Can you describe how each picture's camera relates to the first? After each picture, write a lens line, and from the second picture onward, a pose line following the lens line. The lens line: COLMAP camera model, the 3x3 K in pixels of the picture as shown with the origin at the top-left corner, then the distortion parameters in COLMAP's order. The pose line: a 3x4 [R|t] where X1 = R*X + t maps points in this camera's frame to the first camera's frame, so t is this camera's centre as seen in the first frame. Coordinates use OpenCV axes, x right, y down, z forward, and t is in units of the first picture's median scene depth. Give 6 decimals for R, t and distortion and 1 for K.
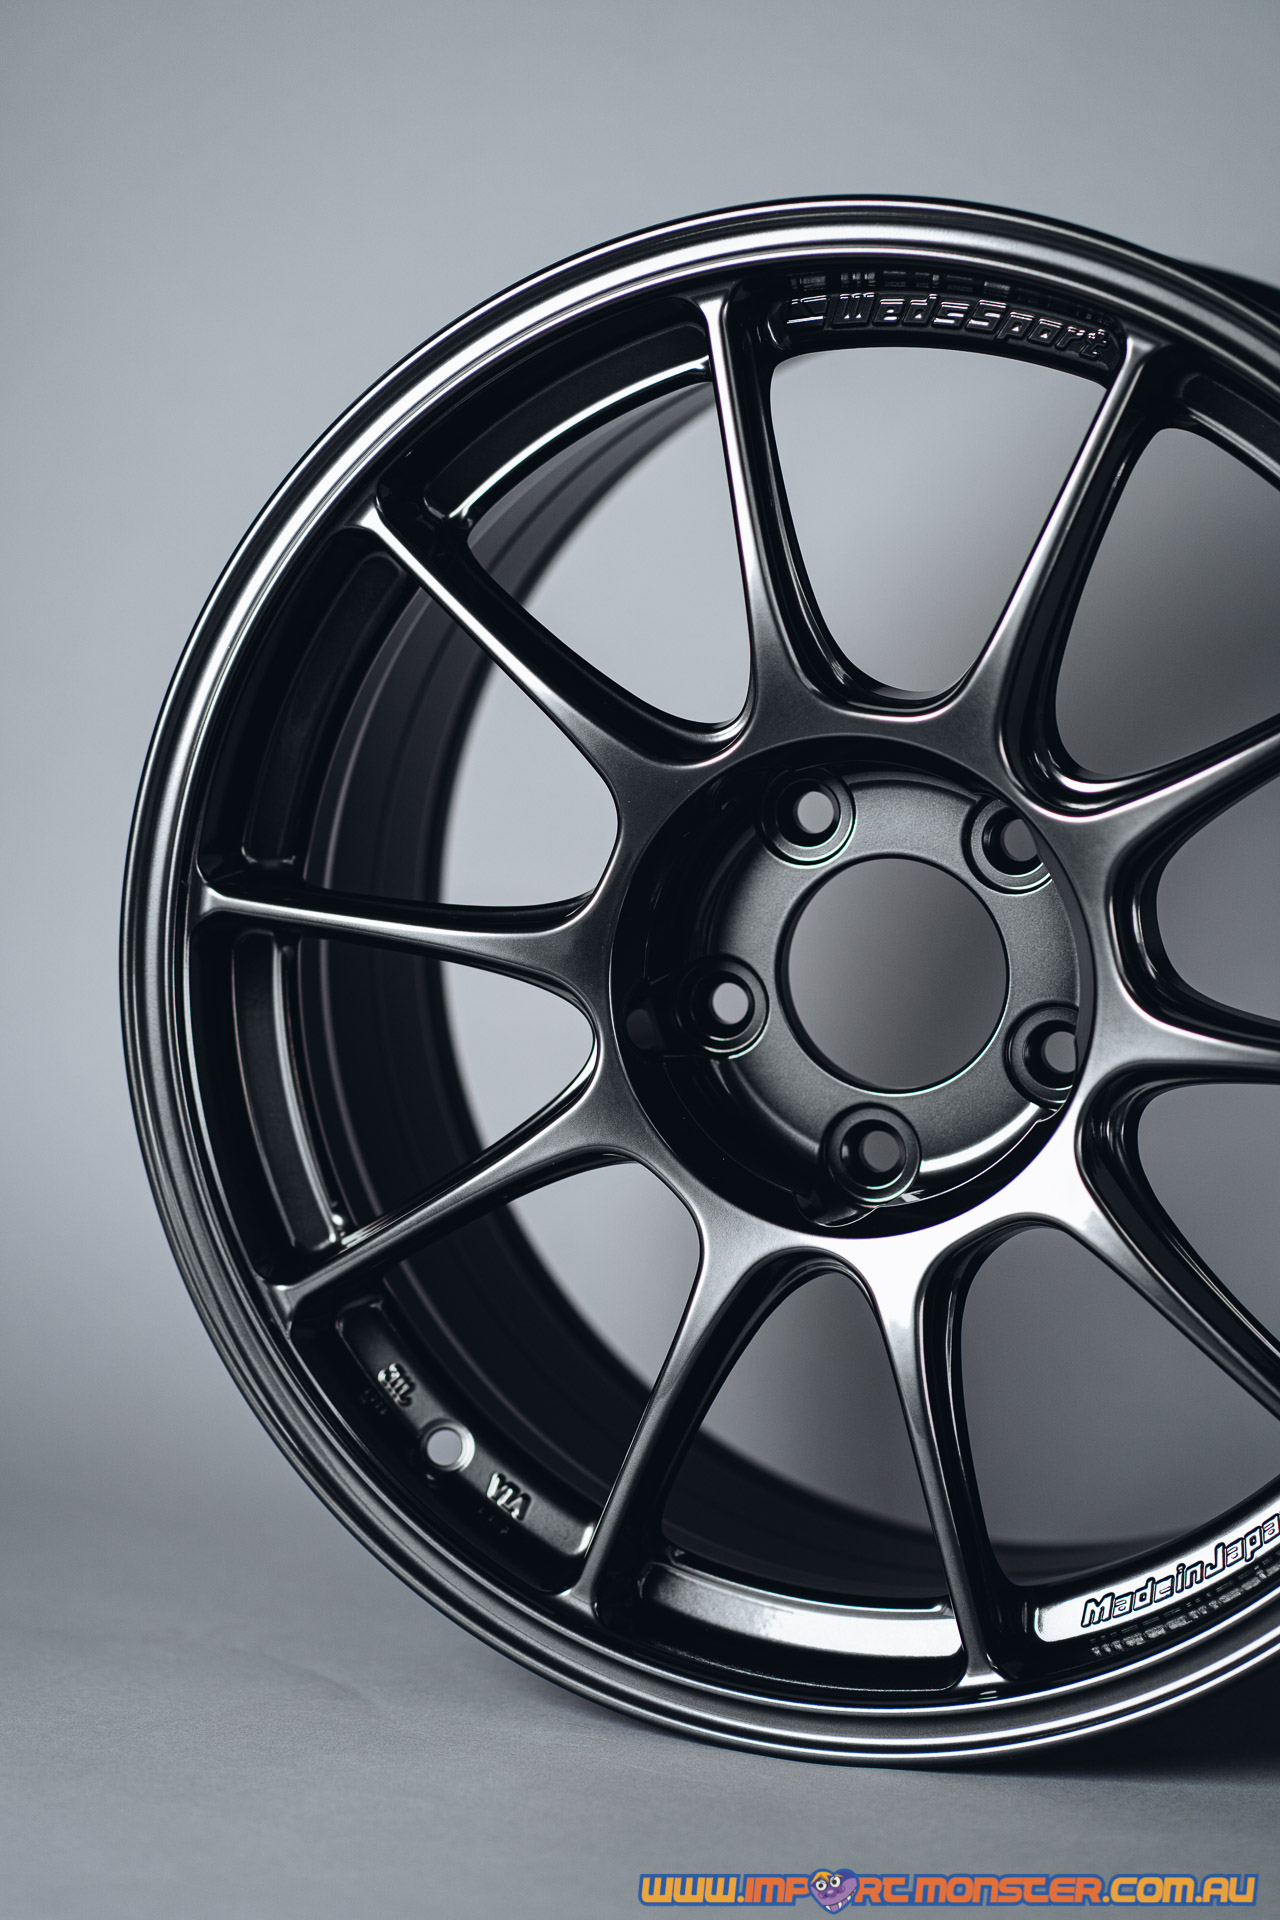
lens RADIAL K [[4988.3, 0, 642.4], [0, 4988.3, 987.5], [0, 0, 1]] dist [0.300801, -0.468939]
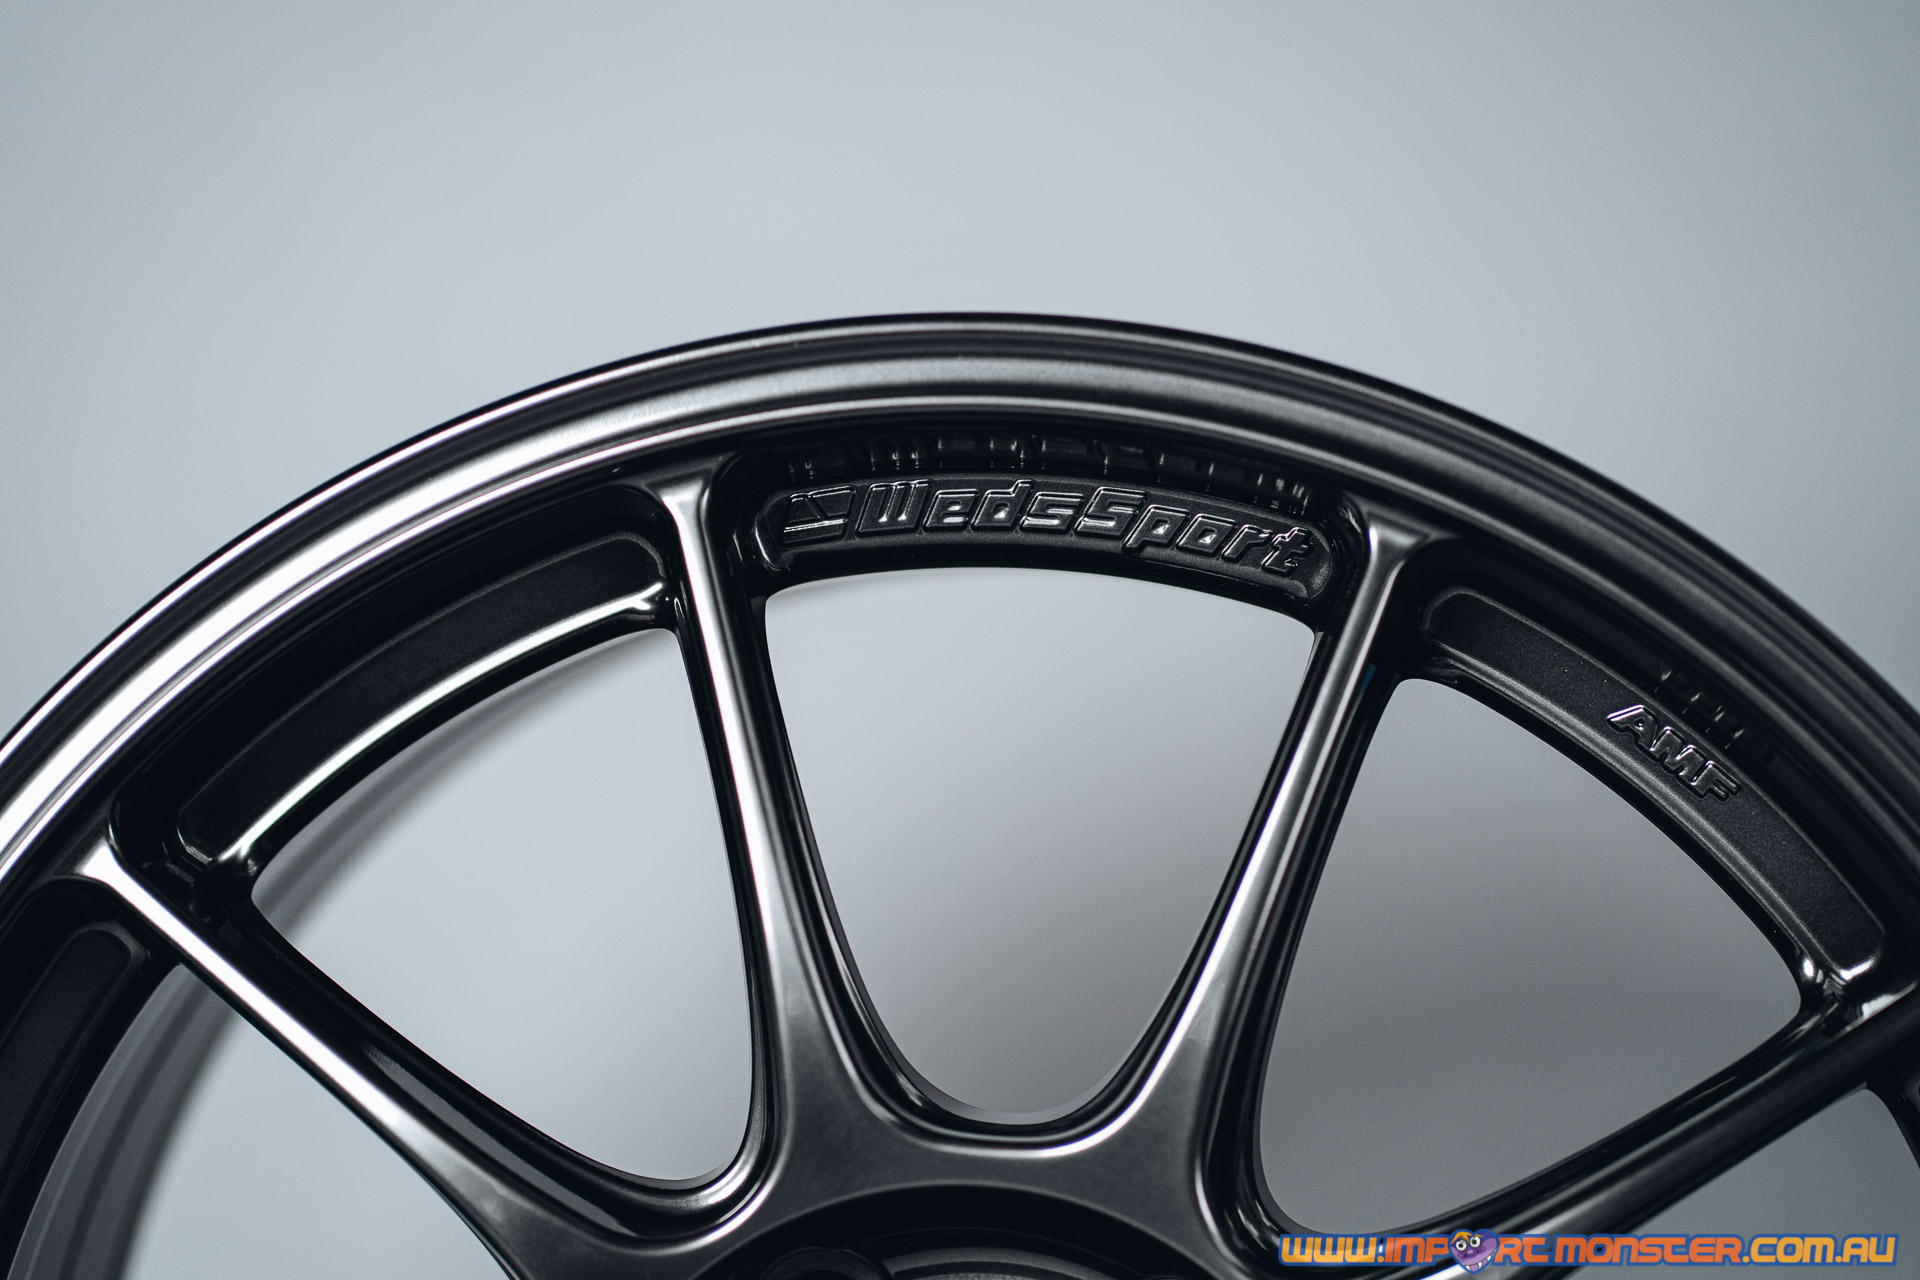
lens RADIAL K [[4988.3, 0, 960.0], [0, 4988.3, 640.0], [0, 0, 1]] dist [0.300801, -0.468939]
pose [[0.973711, -0.012863, 0.227422, -0.091147], [0.054730, 0.982368, -0.178765, -0.006787], [-0.221113, 0.186512, 0.957247, 0.400830]]
